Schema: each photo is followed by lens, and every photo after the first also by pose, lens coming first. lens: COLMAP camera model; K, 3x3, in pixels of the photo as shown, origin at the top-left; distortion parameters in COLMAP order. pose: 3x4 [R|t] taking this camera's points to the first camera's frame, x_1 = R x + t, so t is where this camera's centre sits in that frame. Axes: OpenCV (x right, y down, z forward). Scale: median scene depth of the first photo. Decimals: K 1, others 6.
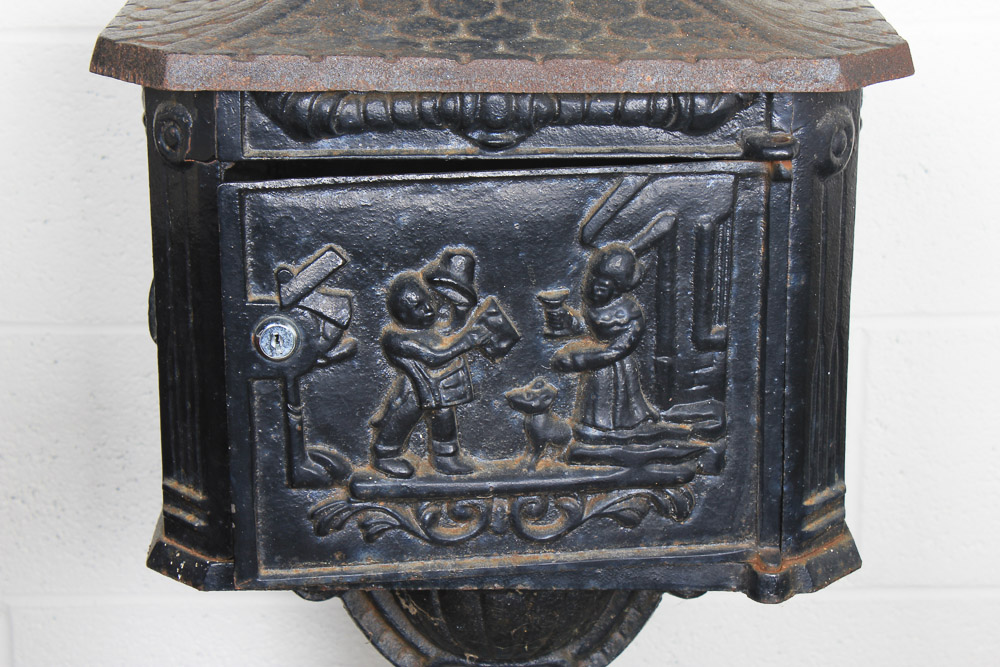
lens RADIAL K [[3007.4, 0, 471.1], [0, 3007.4, 334.0], [0, 0, 1]] dist [0.994270, 0.095788]
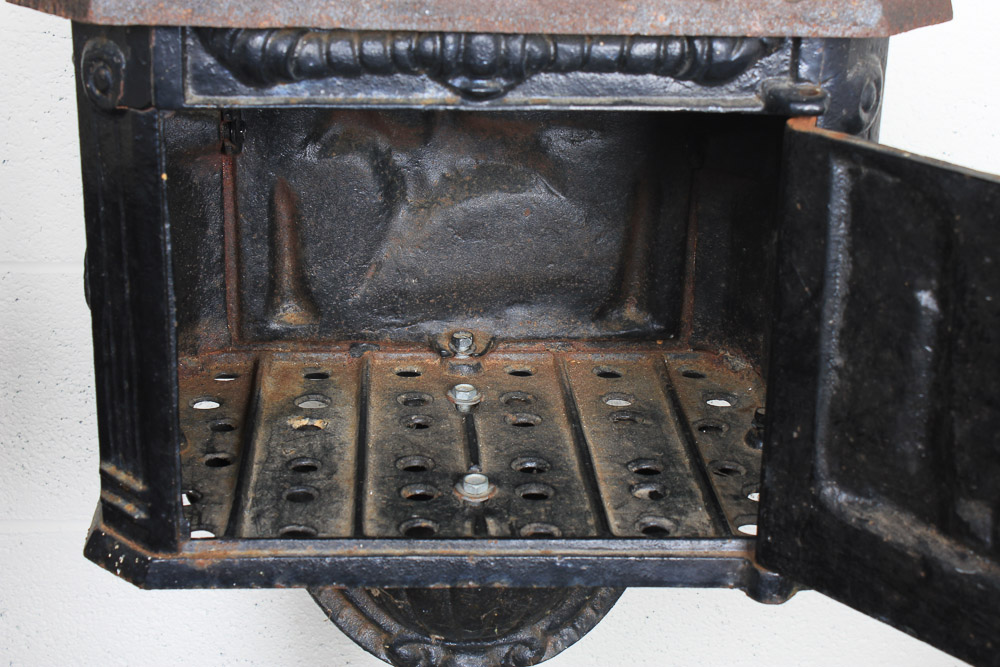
lens RADIAL K [[2253.2, 0, 503.6], [0, 2253.2, 357.6], [0, 0, 1]] dist [0.337421, -0.254079]
pose [[0.998803, 0.005348, 0.048618, -0.016125], [-0.008075, 0.998394, 0.056080, -0.023674], [-0.048240, -0.056405, 0.997242, 0.349967]]
